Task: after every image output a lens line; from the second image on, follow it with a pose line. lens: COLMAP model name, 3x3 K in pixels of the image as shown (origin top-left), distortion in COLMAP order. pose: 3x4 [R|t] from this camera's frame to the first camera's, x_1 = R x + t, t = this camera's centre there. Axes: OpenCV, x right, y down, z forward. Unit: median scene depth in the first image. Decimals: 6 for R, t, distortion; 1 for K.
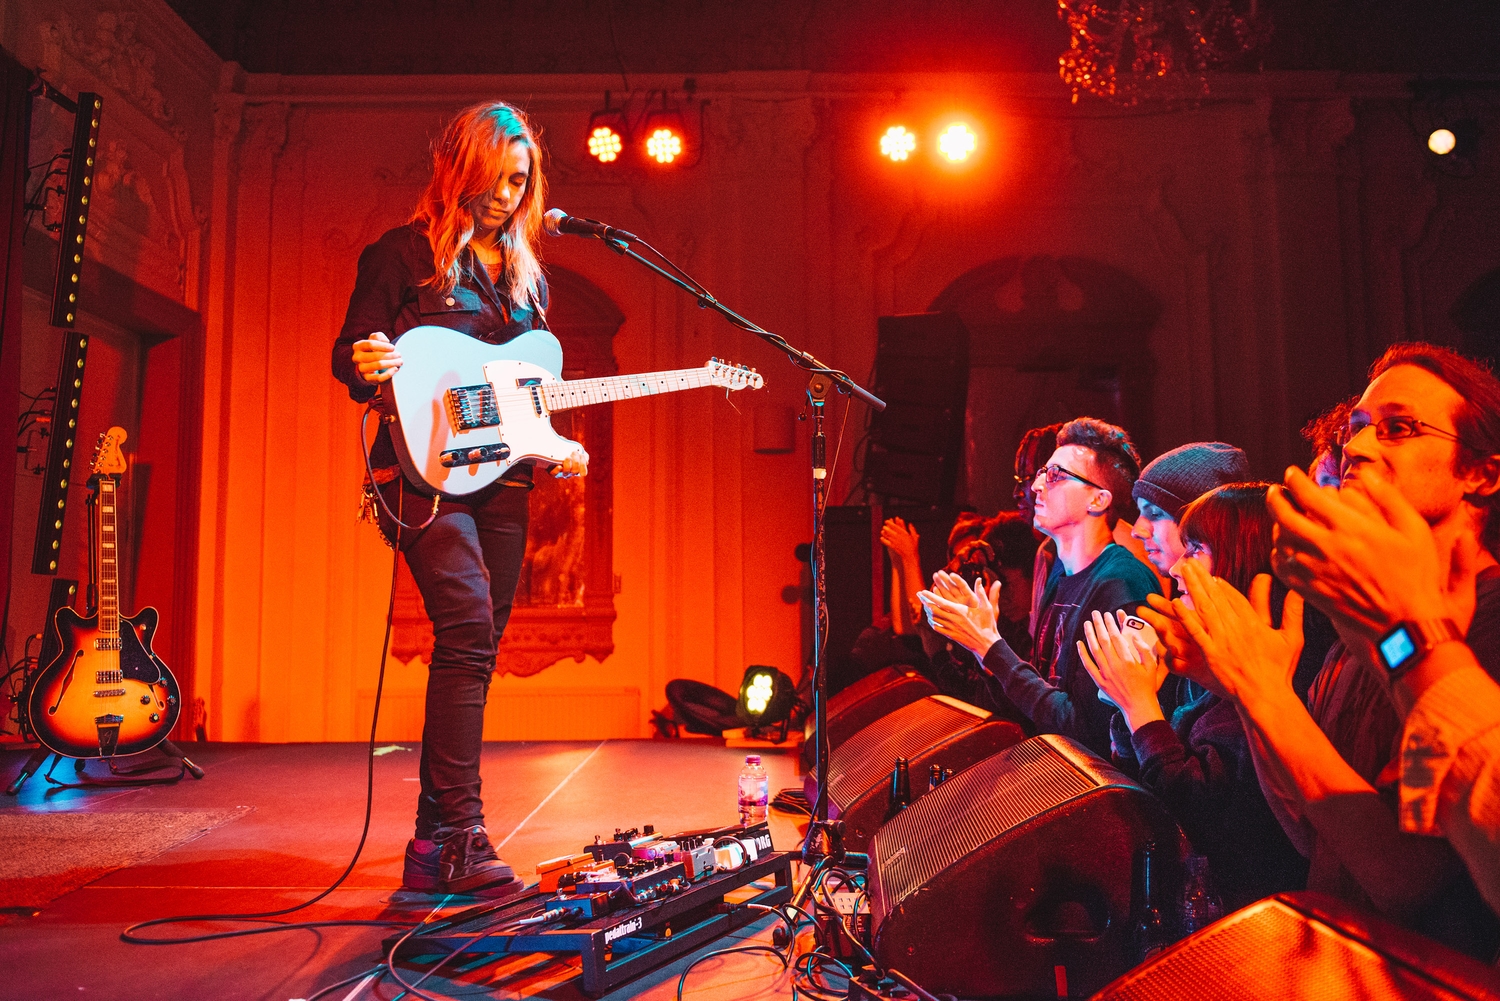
lens RADIAL K [[1202.7, 0, 750.0], [0, 1202.7, 500.5], [0, 0, 1]] dist [0.005664, 0.002961]
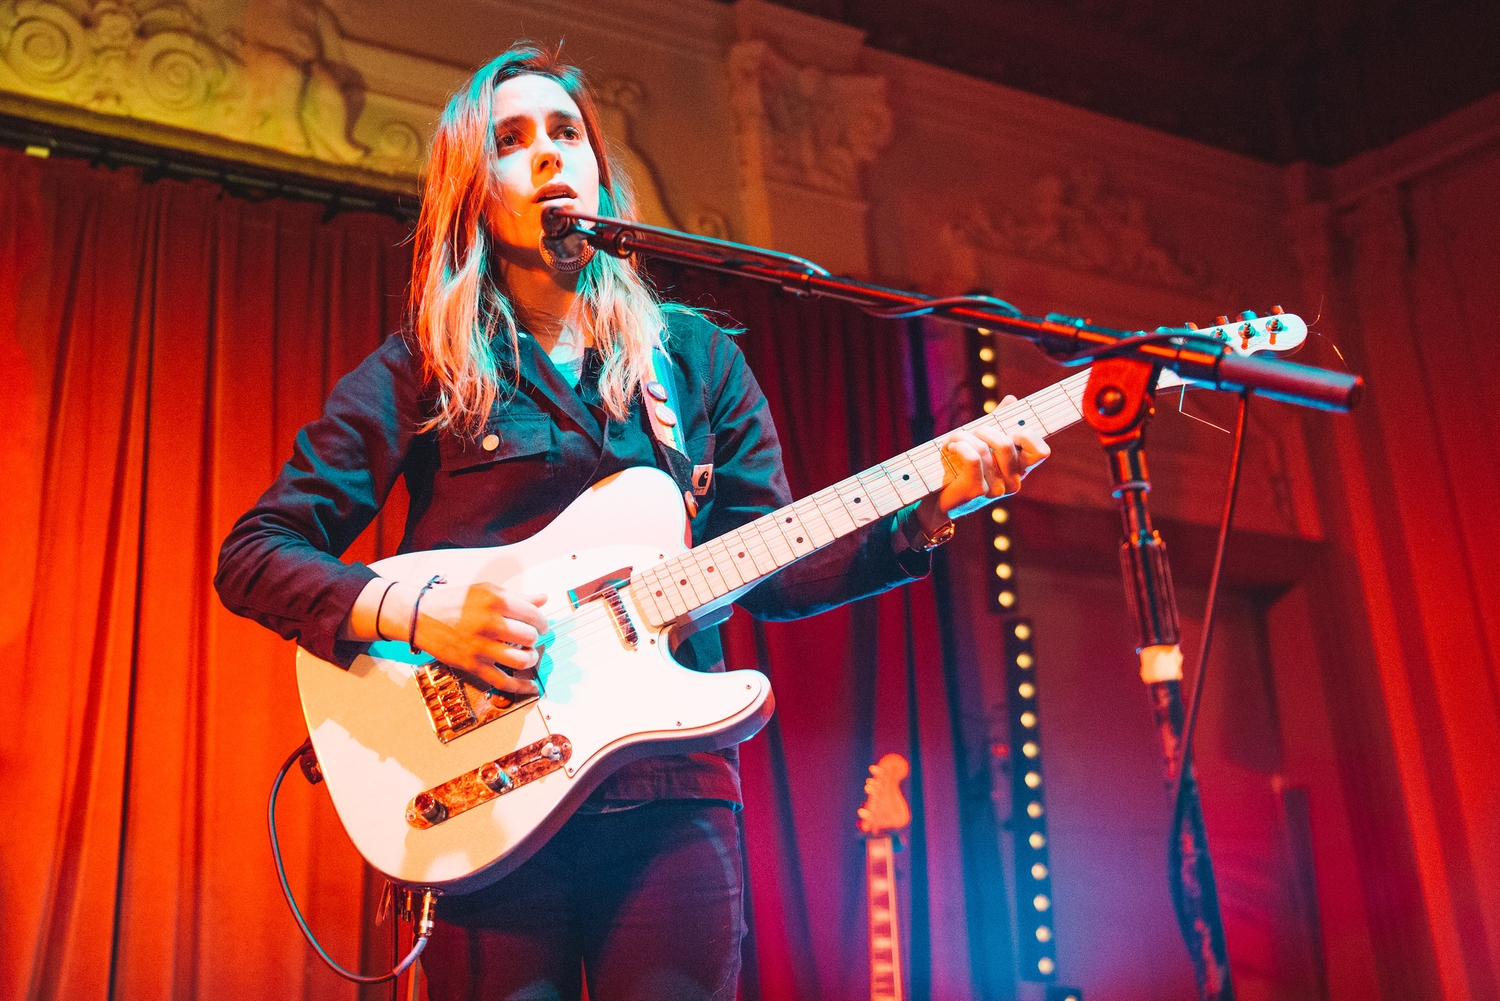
lens RADIAL K [[1628.1, 0, 750.0], [0, 1628.1, 500.5], [0, 0, 1]] dist [0.021495, 0.010982]
pose [[0.458235, -0.259687, -0.850049, 0.212739], [0.089691, 0.964995, -0.246453, 0.015465], [0.884294, 0.036692, 0.465487, 0.467115]]
